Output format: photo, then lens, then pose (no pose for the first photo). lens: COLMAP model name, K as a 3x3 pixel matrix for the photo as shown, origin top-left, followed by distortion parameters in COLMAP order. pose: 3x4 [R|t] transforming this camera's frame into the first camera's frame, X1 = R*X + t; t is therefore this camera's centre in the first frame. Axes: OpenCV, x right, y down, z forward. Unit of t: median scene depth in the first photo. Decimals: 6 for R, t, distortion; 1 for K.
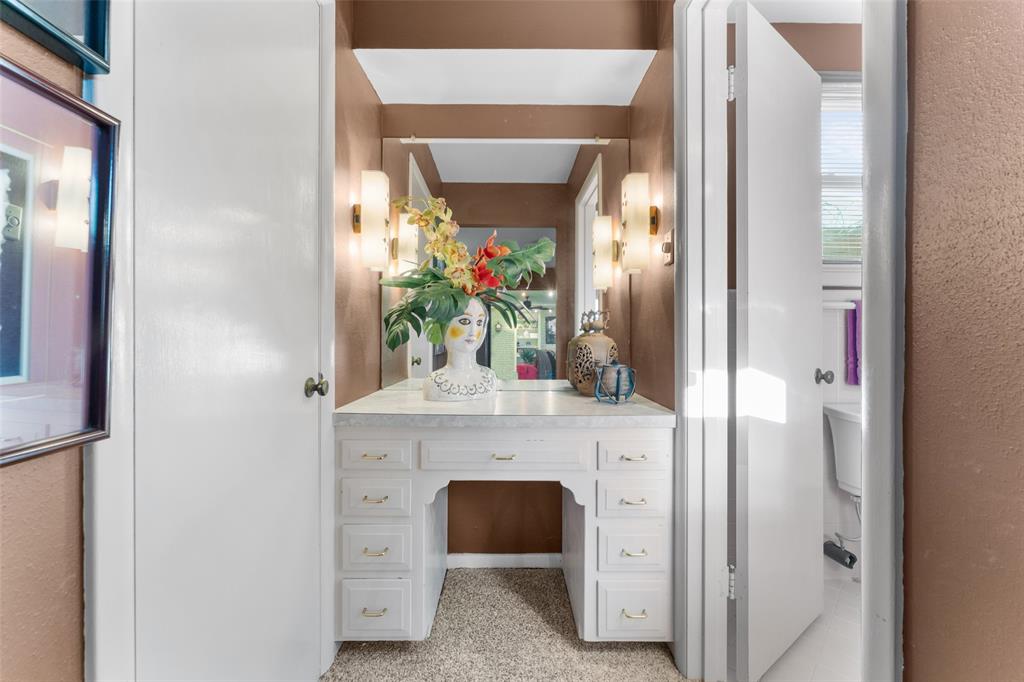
lens RADIAL K [[406.1, 0, 511.1], [0, 406.1, 340.7], [0, 0, 1]] dist [-0.002670, 0.000048]
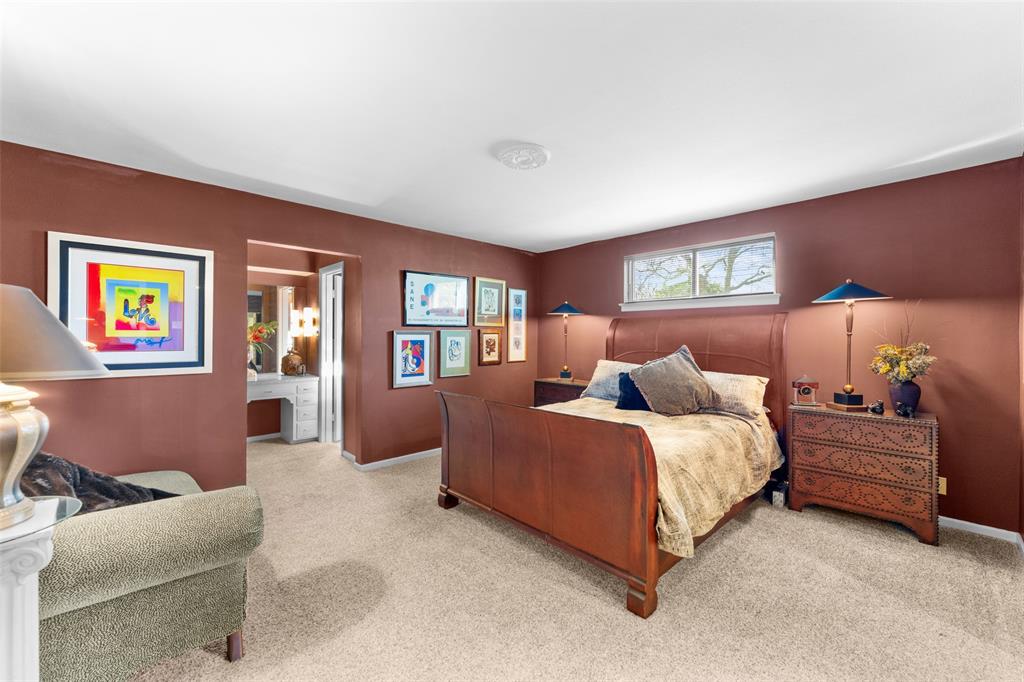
lens RADIAL K [[406.1, 0, 511.2], [0, 406.1, 340.0], [0, 0, 1]] dist [-0.002670, 0.000048]
pose [[0.723555, -0.004974, 0.690248, -0.812661], [-0.002053, 0.999954, 0.009358, -0.182877], [-0.690263, -0.008188, 0.723512, -2.651450]]
